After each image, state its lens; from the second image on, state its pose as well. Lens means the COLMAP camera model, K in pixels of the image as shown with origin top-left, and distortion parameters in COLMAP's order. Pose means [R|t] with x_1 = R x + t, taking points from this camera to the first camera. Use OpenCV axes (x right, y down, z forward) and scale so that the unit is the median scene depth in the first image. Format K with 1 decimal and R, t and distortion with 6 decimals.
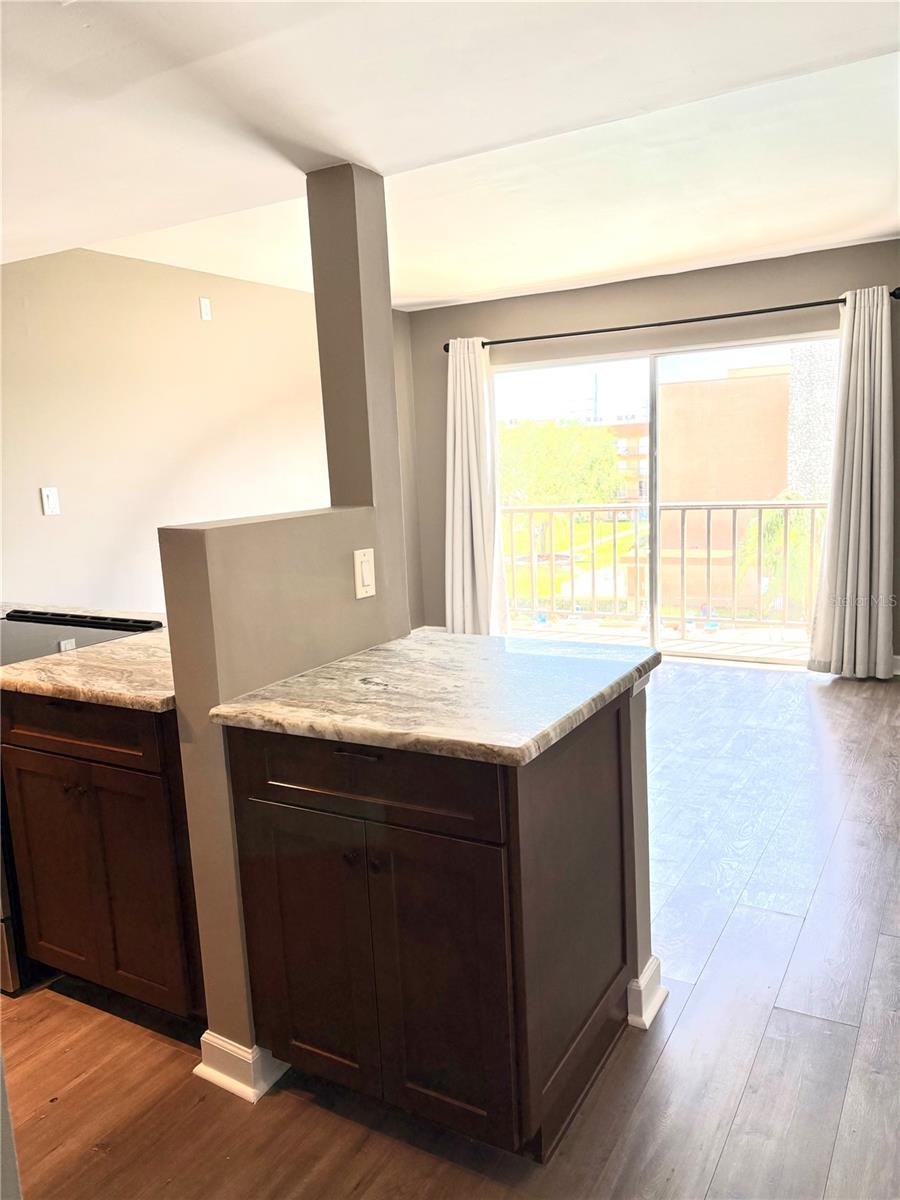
lens RADIAL K [[901.1, 0, 446.6], [0, 901.1, 602.6], [0, 0, 1]] dist [0.027480, -0.023782]
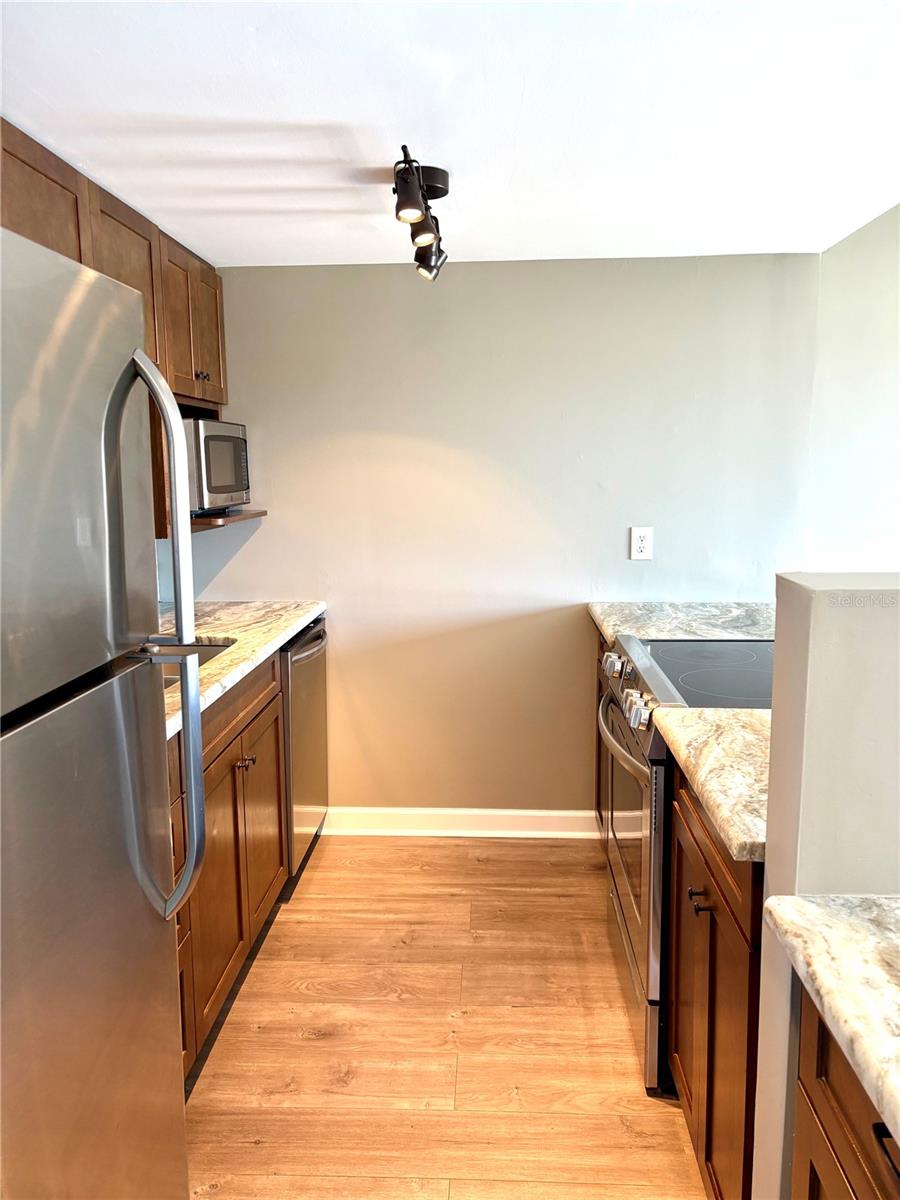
lens RADIAL K [[901.1, 0, 452.3], [0, 901.1, 601.7], [0, 0, 1]] dist [0.027480, -0.023782]
pose [[0.457148, 0.175164, -0.871971, 0.115473], [-0.159188, 0.980697, 0.113548, -0.098530], [0.875029, 0.086899, 0.476208, 0.519753]]
